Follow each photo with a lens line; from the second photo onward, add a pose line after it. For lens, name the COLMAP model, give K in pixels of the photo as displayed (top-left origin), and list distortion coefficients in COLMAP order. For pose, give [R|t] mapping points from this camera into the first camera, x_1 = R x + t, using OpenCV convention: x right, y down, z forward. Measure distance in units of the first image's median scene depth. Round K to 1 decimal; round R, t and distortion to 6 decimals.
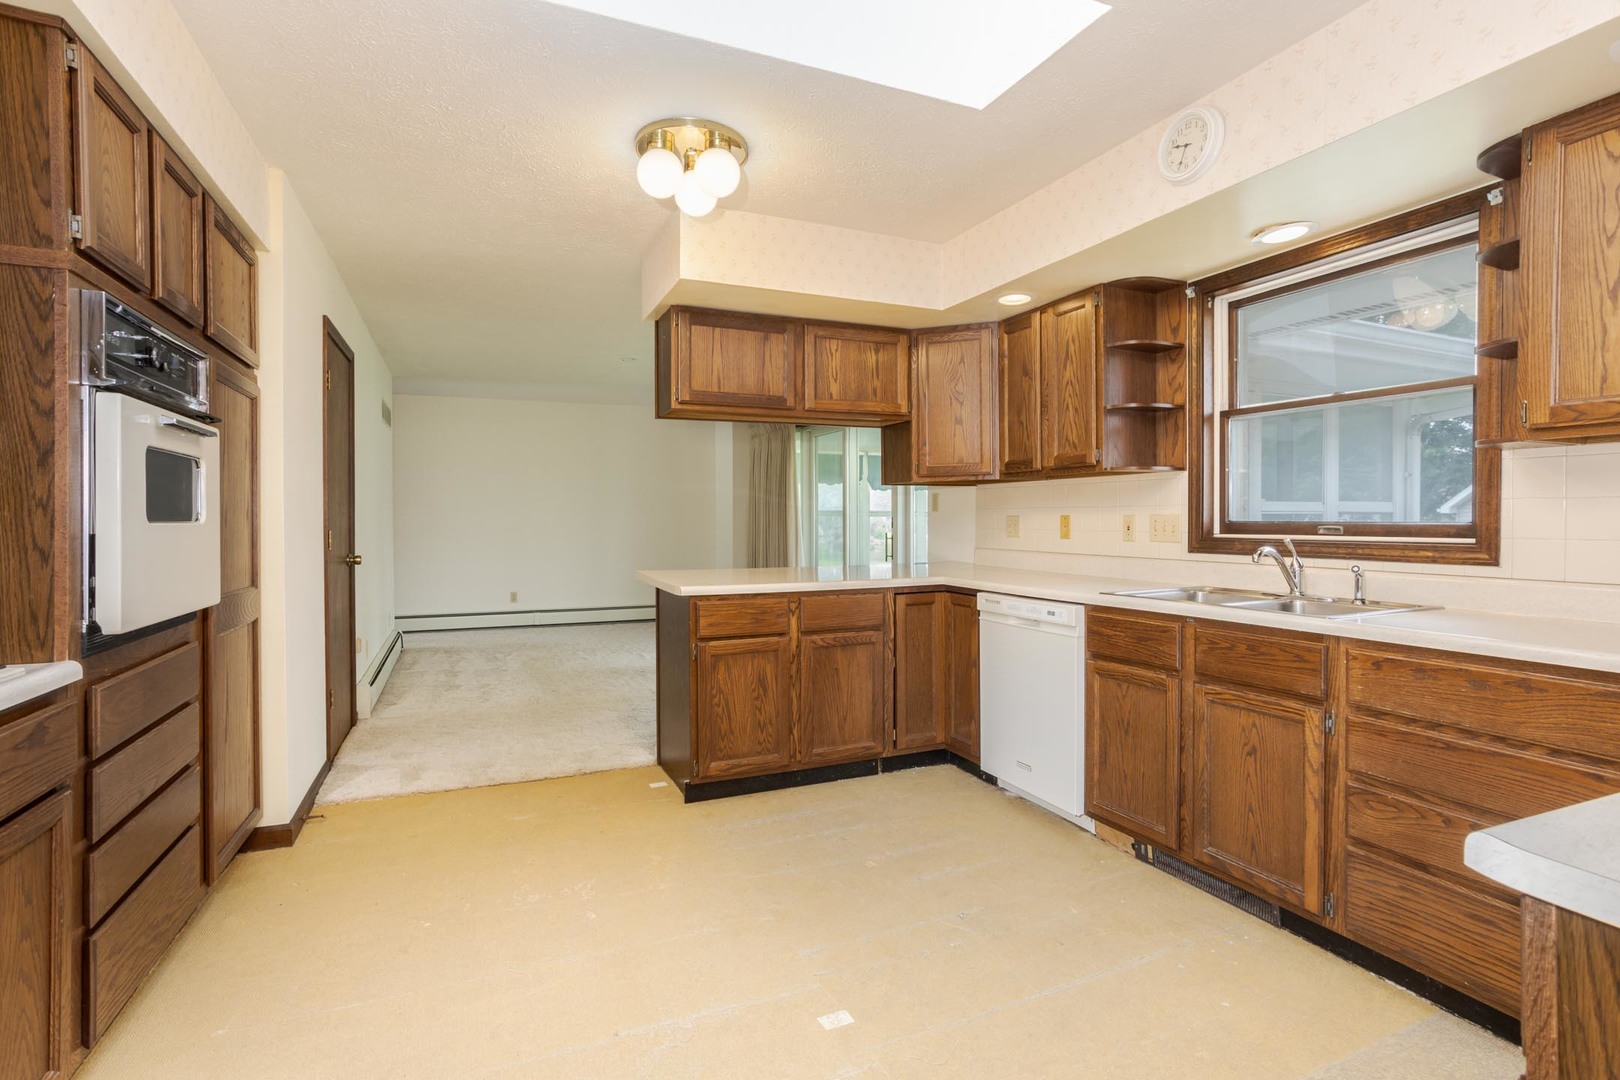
lens RADIAL K [[776.8, 0, 816.6], [0, 776.8, 515.4], [0, 0, 1]] dist [-0.049292, 0.025320]
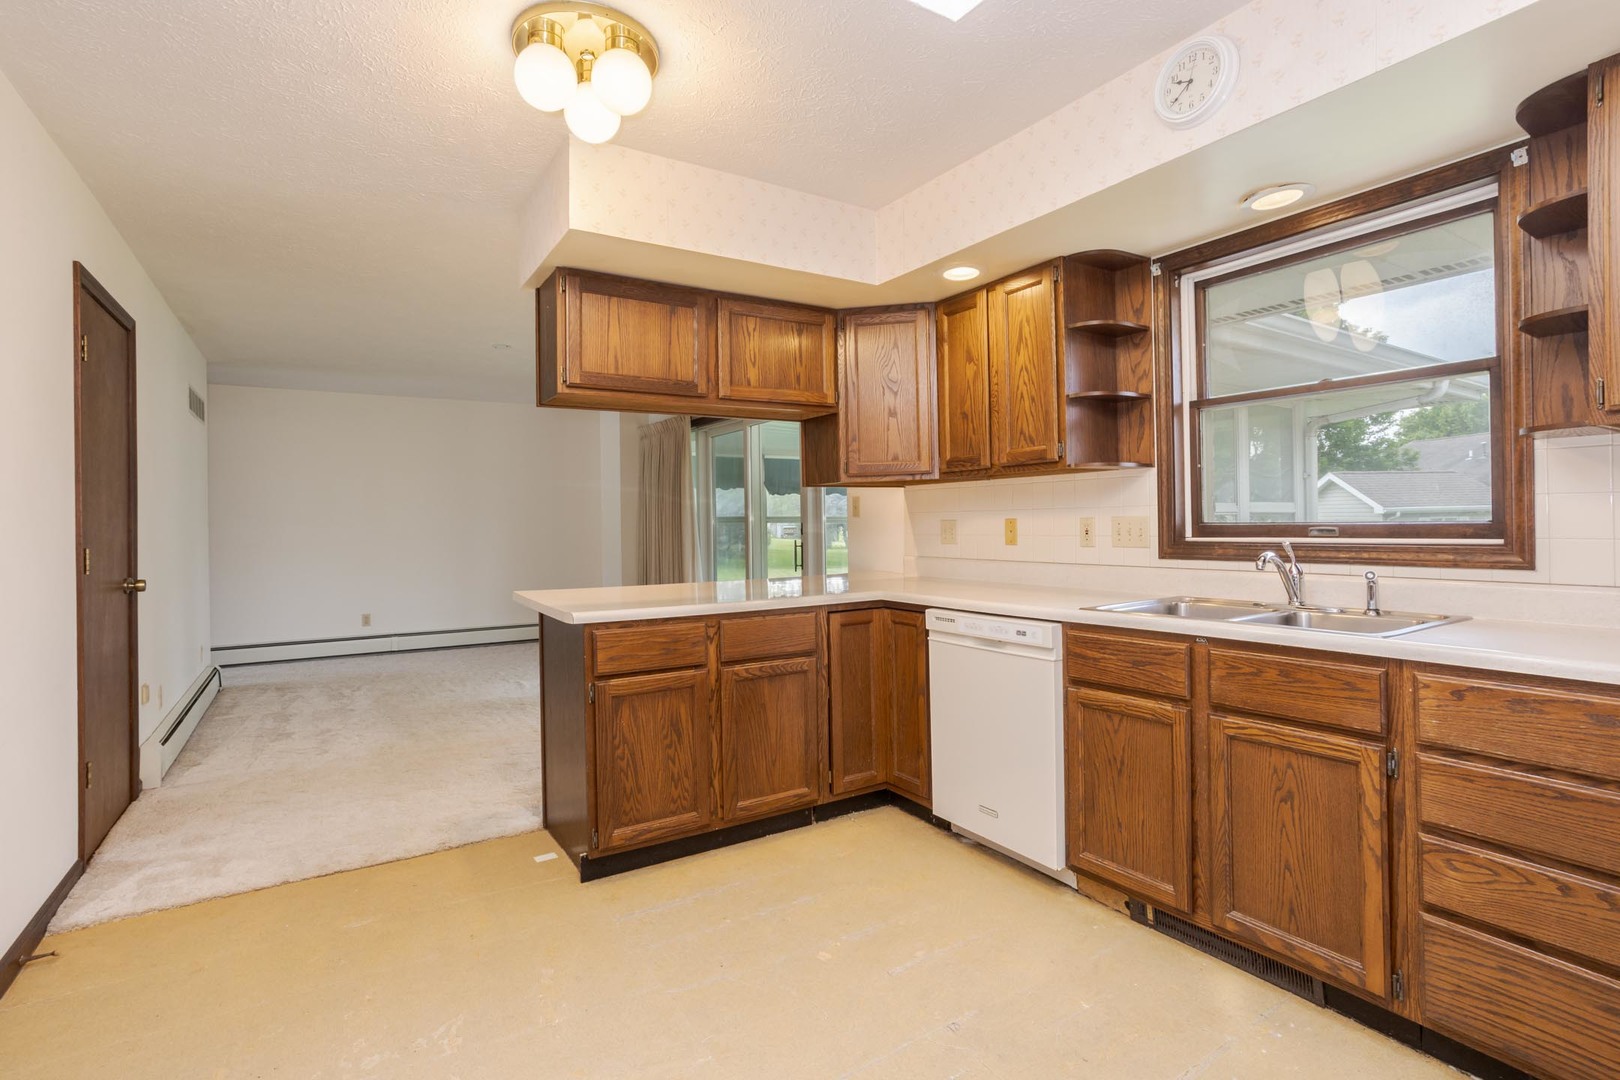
lens RADIAL K [[776.8, 0, 816.6], [0, 776.8, 515.4], [0, 0, 1]] dist [-0.049292, 0.025320]
pose [[0.988778, -0.009599, 0.149086, -0.043222], [0.010867, 0.999911, -0.007693, 0.000399], [-0.148999, 0.009227, 0.988794, 0.169648]]
